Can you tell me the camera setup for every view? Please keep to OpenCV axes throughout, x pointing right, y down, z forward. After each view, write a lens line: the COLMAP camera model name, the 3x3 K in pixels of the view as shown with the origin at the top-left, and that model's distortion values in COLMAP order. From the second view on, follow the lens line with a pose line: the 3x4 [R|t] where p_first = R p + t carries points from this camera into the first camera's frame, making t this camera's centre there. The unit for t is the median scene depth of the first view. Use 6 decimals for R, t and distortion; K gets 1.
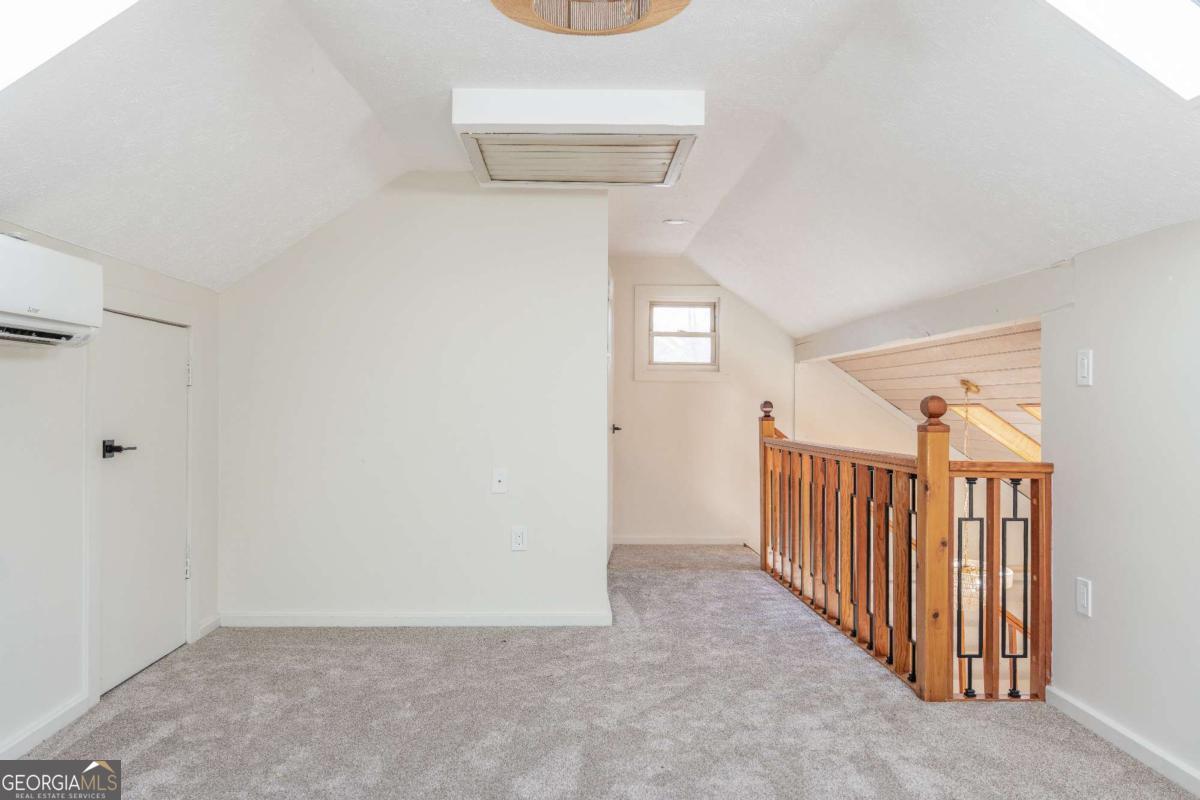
lens RADIAL K [[757.7, 0, 599.5], [0, 757.7, 399.3], [0, 0, 1]] dist [-0.010120, 0.002026]
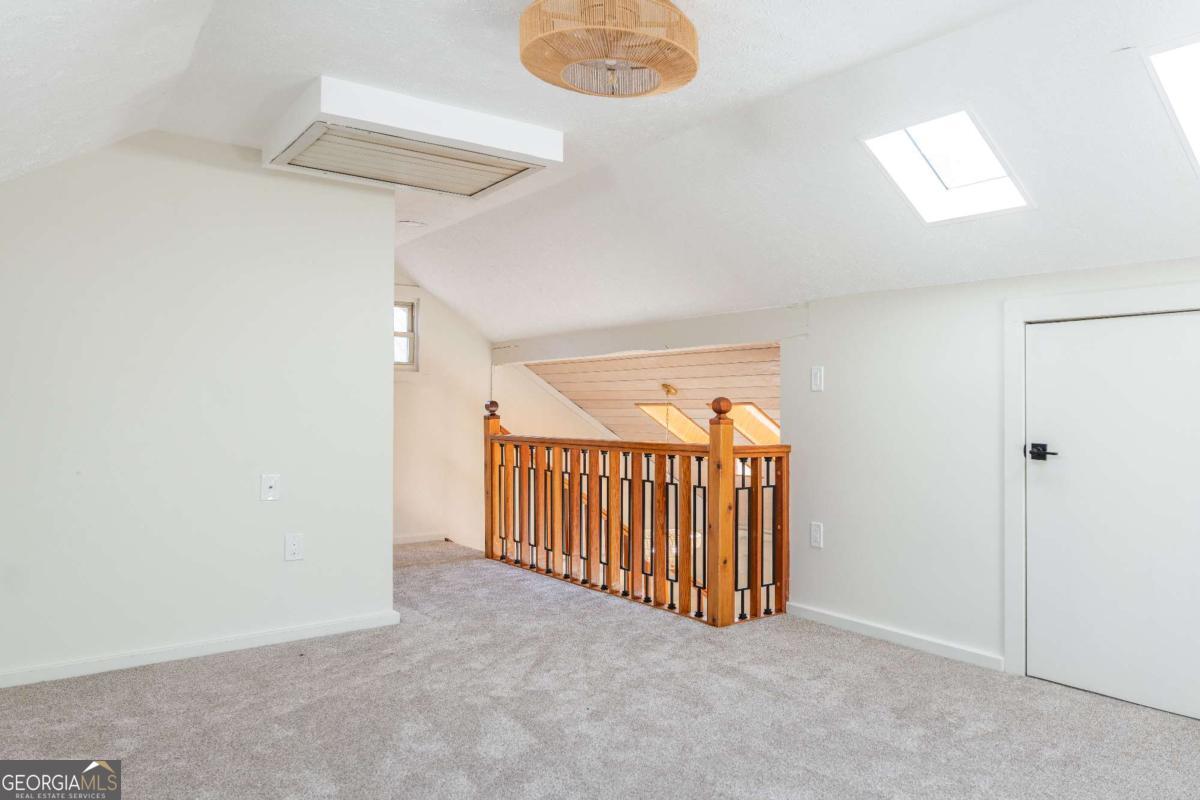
lens RADIAL K [[796.2, 0, 600.1], [0, 796.2, 402.9], [0, 0, 1]] dist [-0.006622, -0.007680]
pose [[0.827457, -0.000514, 0.561529, -0.493049], [-0.002646, 0.999985, 0.004814, -0.001041], [-0.561523, -0.005469, 0.827443, -0.036283]]
